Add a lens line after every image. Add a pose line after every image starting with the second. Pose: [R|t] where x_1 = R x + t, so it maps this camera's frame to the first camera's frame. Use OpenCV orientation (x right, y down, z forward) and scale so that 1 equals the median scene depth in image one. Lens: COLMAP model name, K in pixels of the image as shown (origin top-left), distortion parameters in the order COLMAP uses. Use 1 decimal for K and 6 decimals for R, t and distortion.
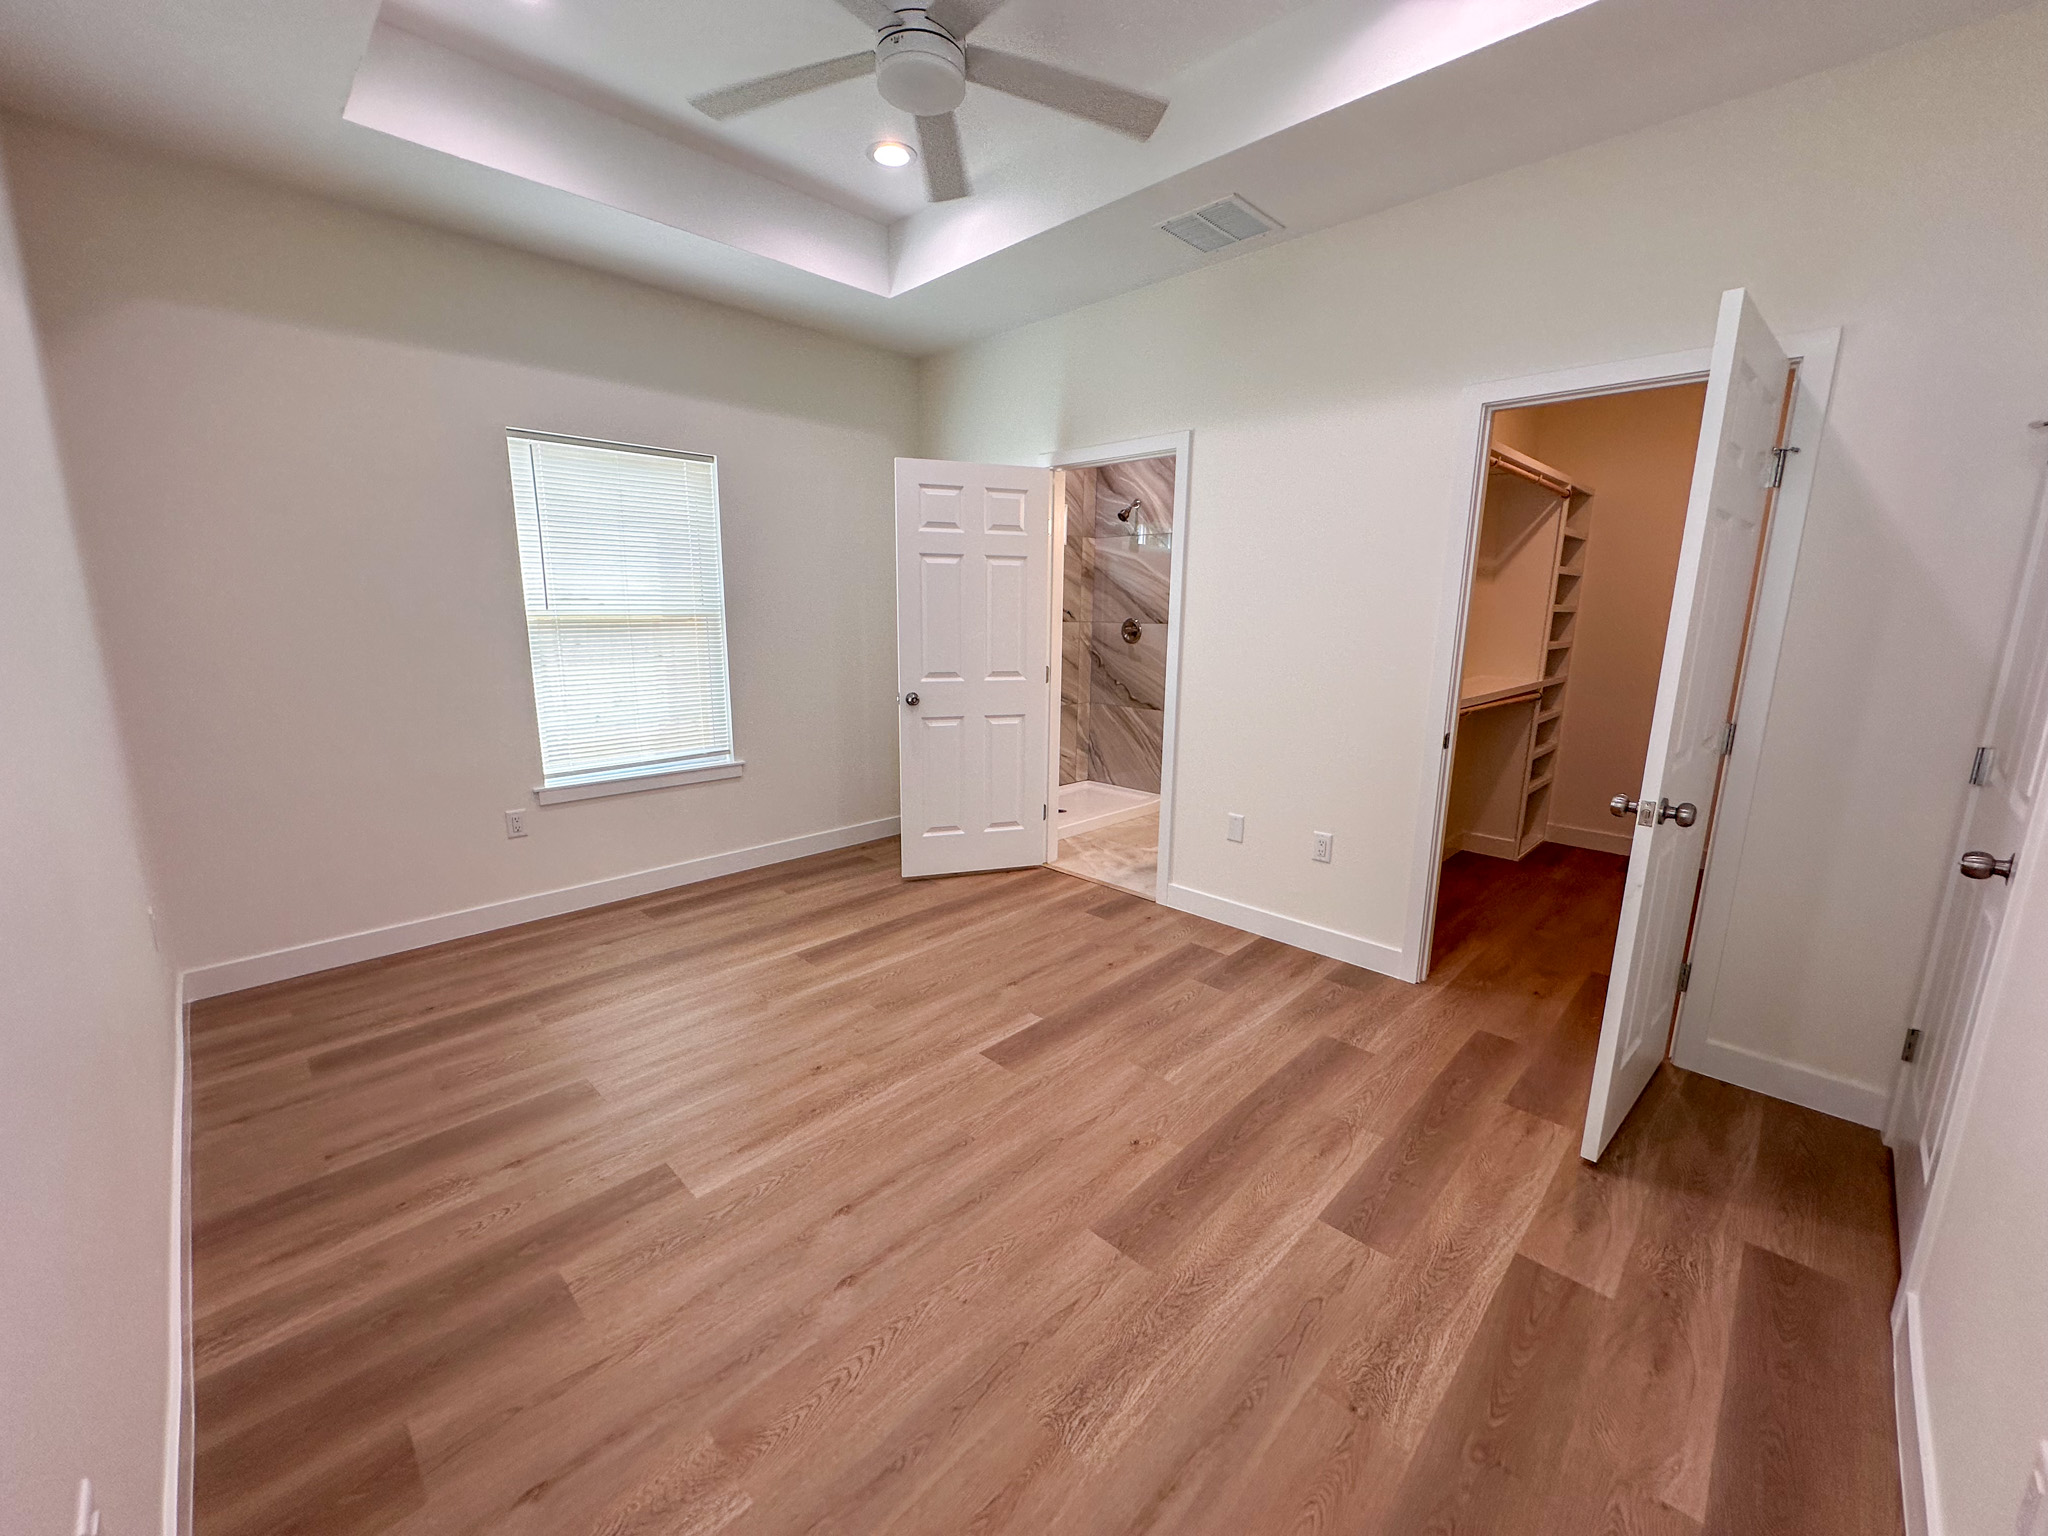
lens RADIAL K [[818.5, 0, 1024.0], [0, 818.5, 768.0], [0, 0, 1]] dist [-0.001930, -0.000026]
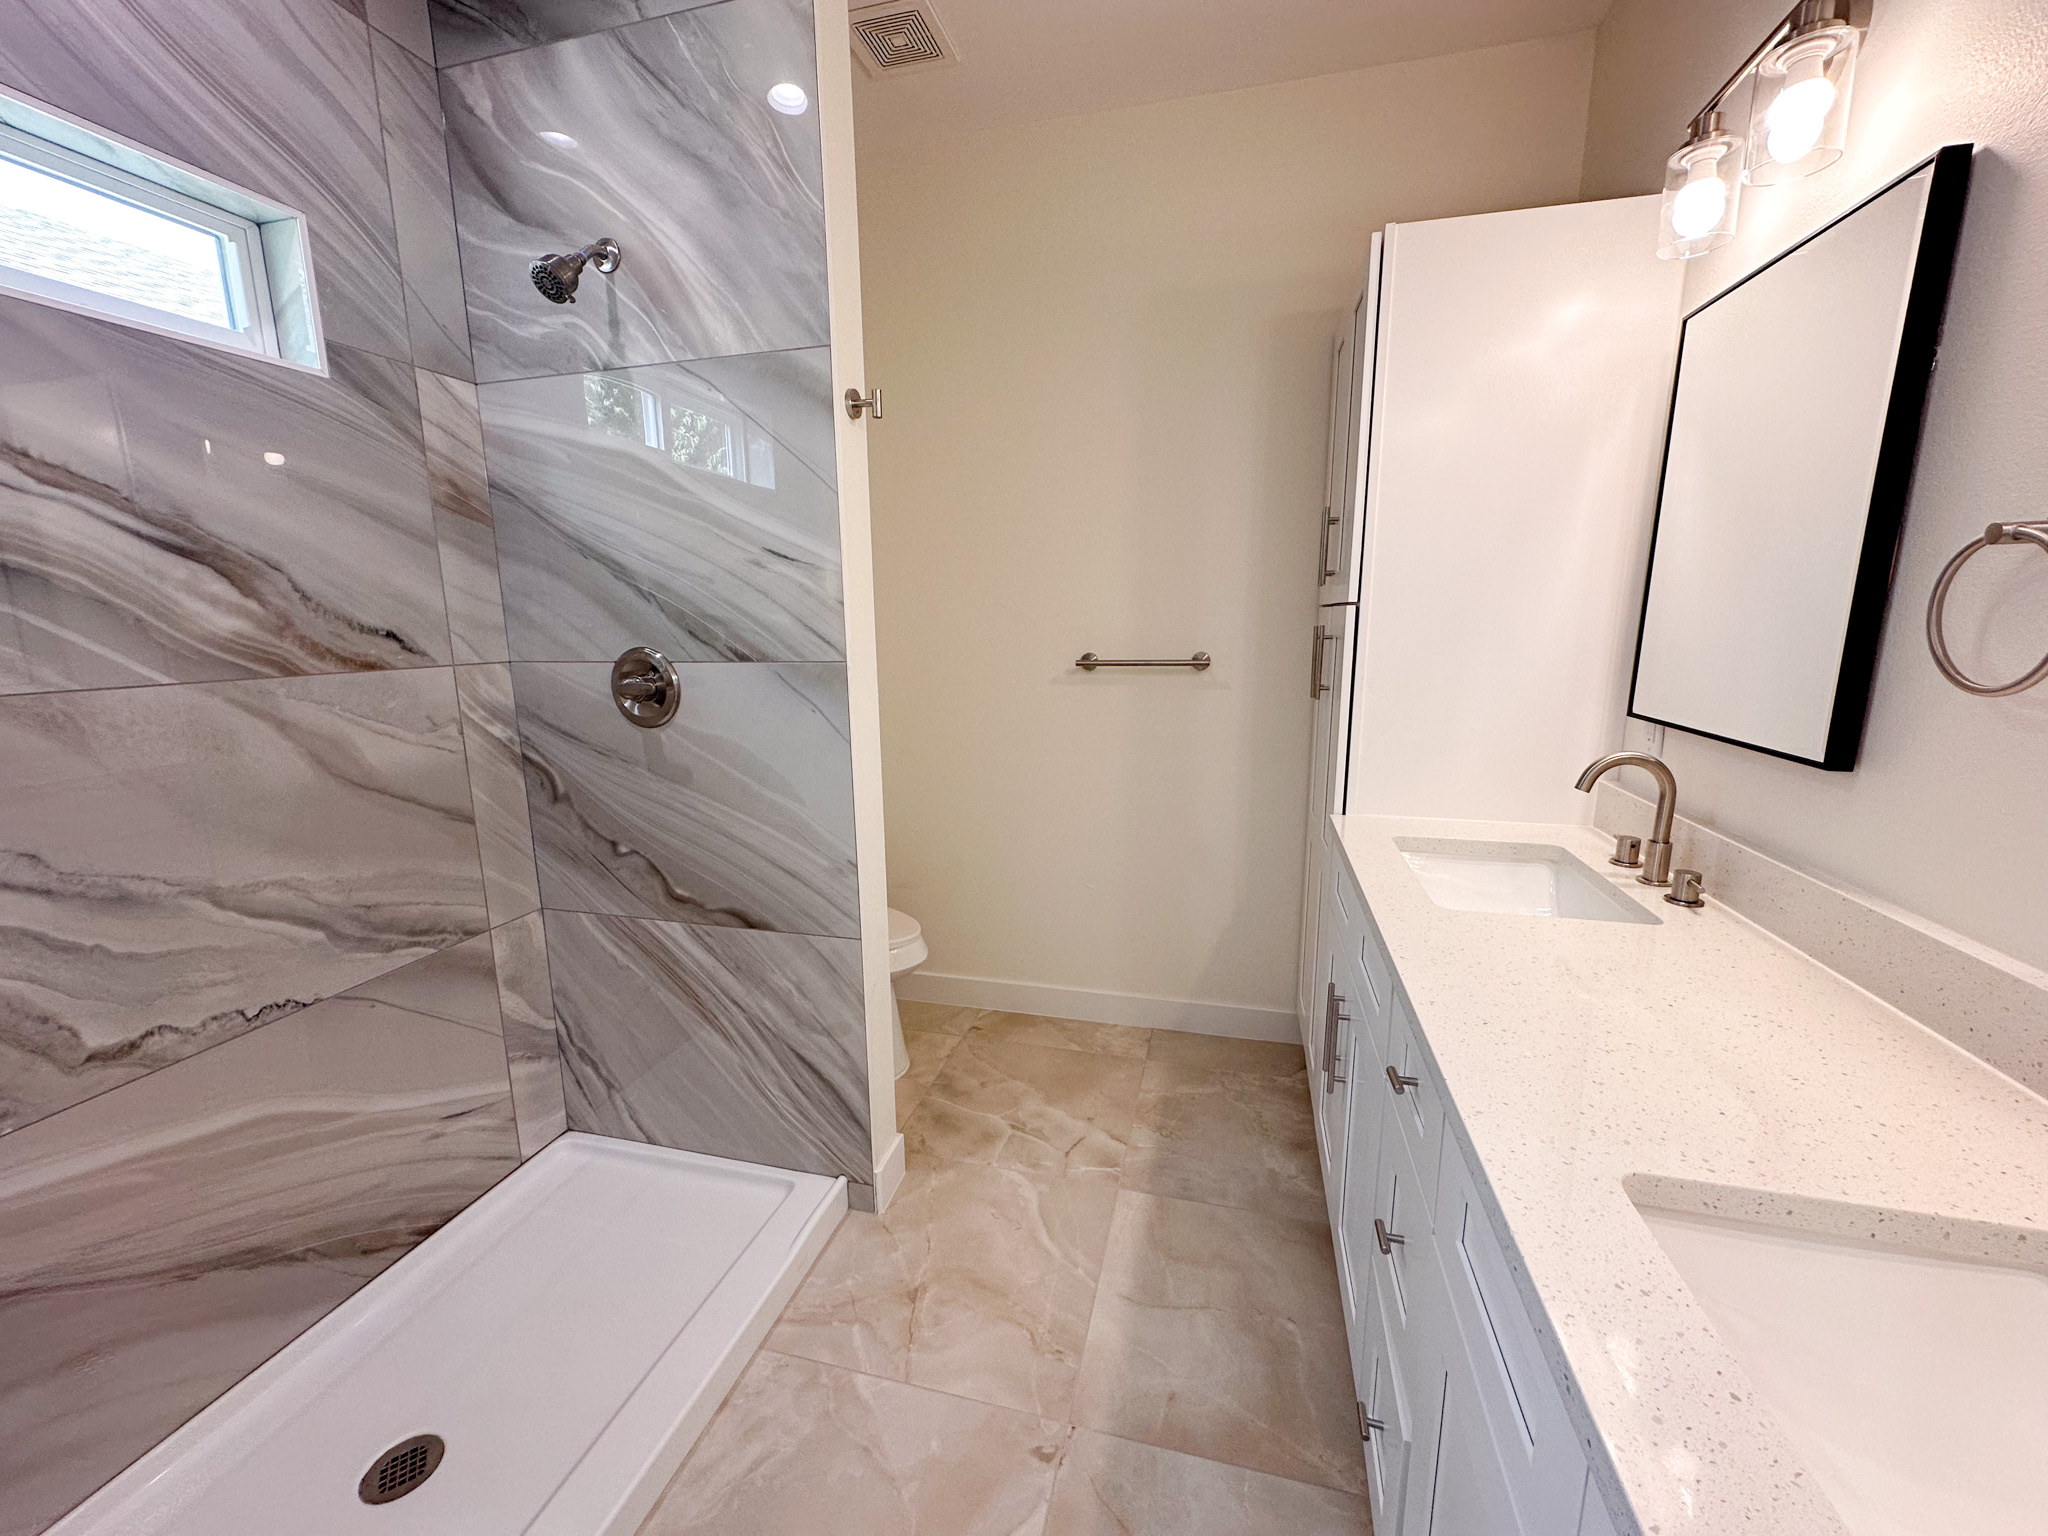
lens RADIAL K [[818.5, 0, 1024.0], [0, 818.5, 768.0], [0, 0, 1]] dist [-0.001930, -0.000026]
pose [[0.863586, -0.114587, 0.491008, 0.098063], [0.120241, 0.992540, 0.020150, -0.124740], [-0.489654, 0.041638, 0.870922, 0.652490]]
